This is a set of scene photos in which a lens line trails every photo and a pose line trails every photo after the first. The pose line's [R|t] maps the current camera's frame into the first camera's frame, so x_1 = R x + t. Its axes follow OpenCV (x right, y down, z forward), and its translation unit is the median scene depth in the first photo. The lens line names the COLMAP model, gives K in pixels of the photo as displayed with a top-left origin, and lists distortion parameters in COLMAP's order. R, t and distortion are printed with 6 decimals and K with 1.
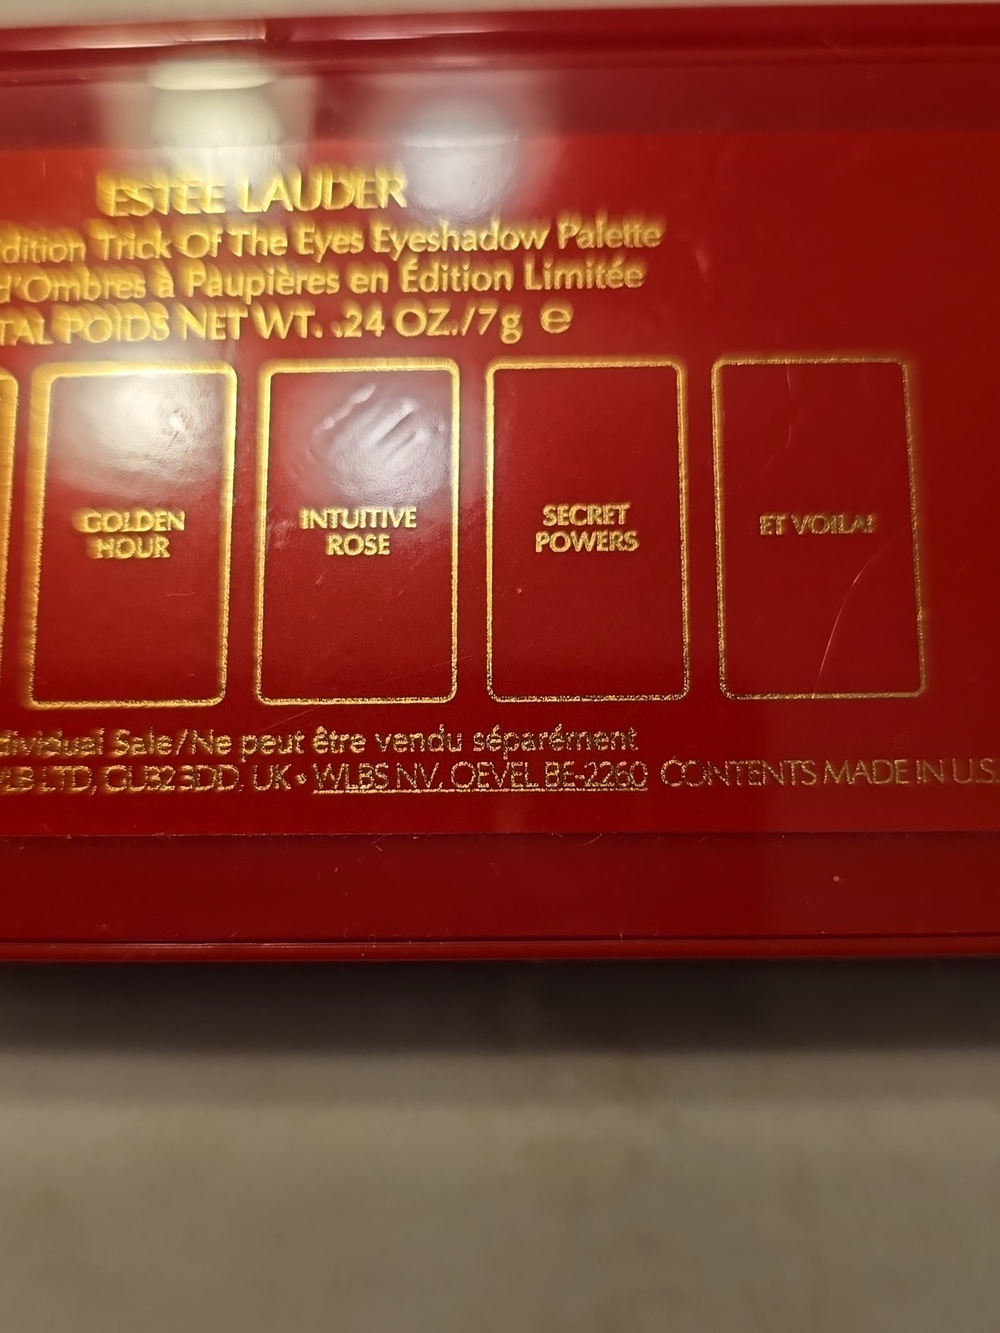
lens RADIAL K [[879.5, 0, 500.0], [0, 879.5, 666.5], [0, 0, 1]] dist [0.031294, -0.083114]
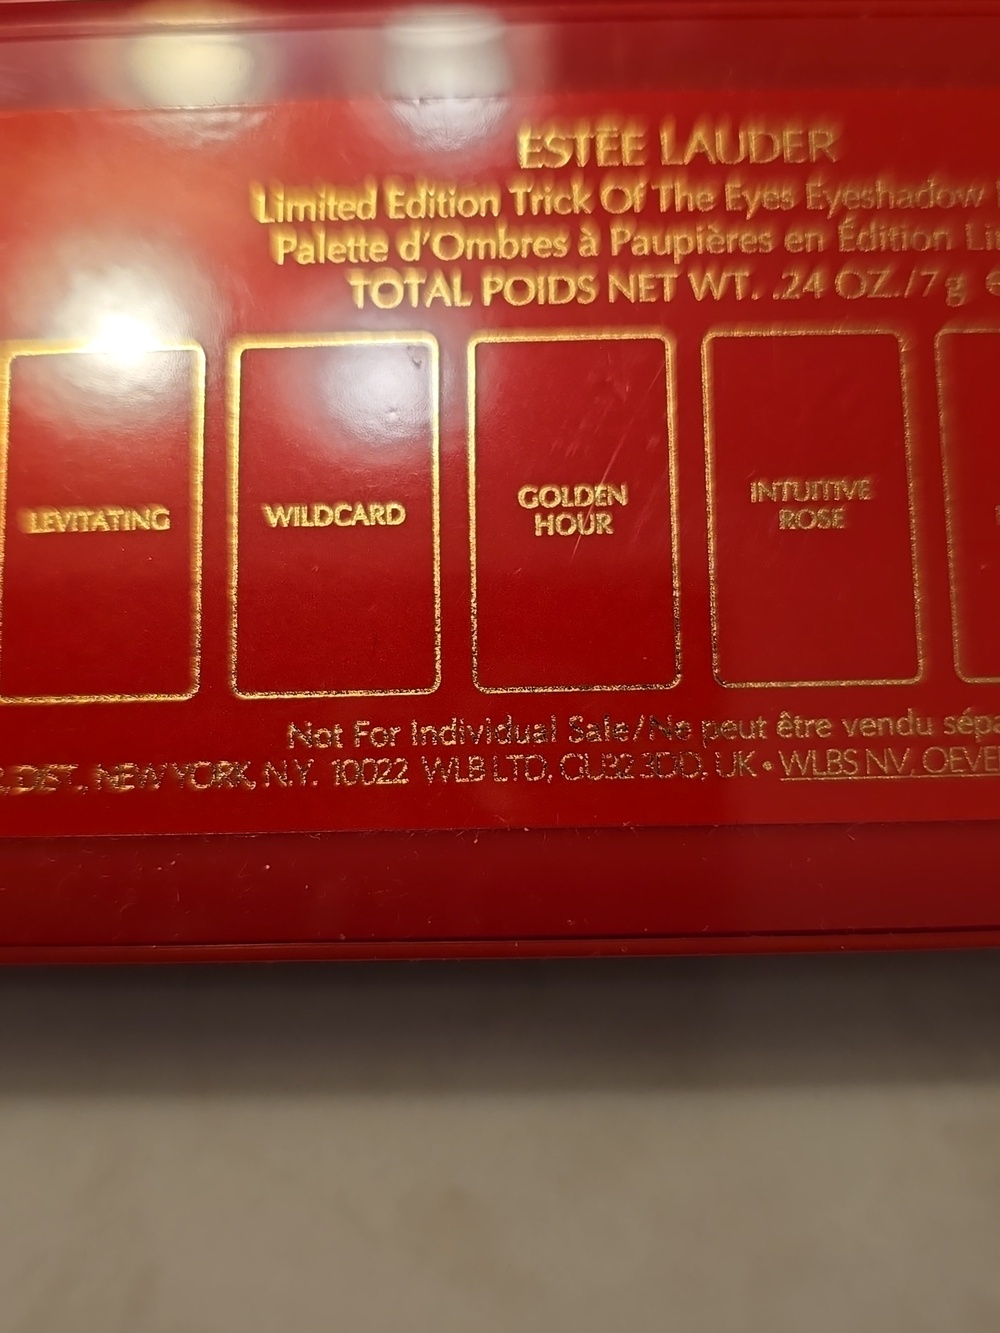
lens RADIAL K [[920.4, 0, 499.2], [0, 920.4, 683.2], [0, 0, 1]] dist [0.004215, -0.045753]
pose [[0.999881, -0.009842, 0.011916, -0.494691], [0.009490, 0.999527, 0.029256, 0.005996], [-0.012198, -0.029139, 0.999501, 0.008932]]
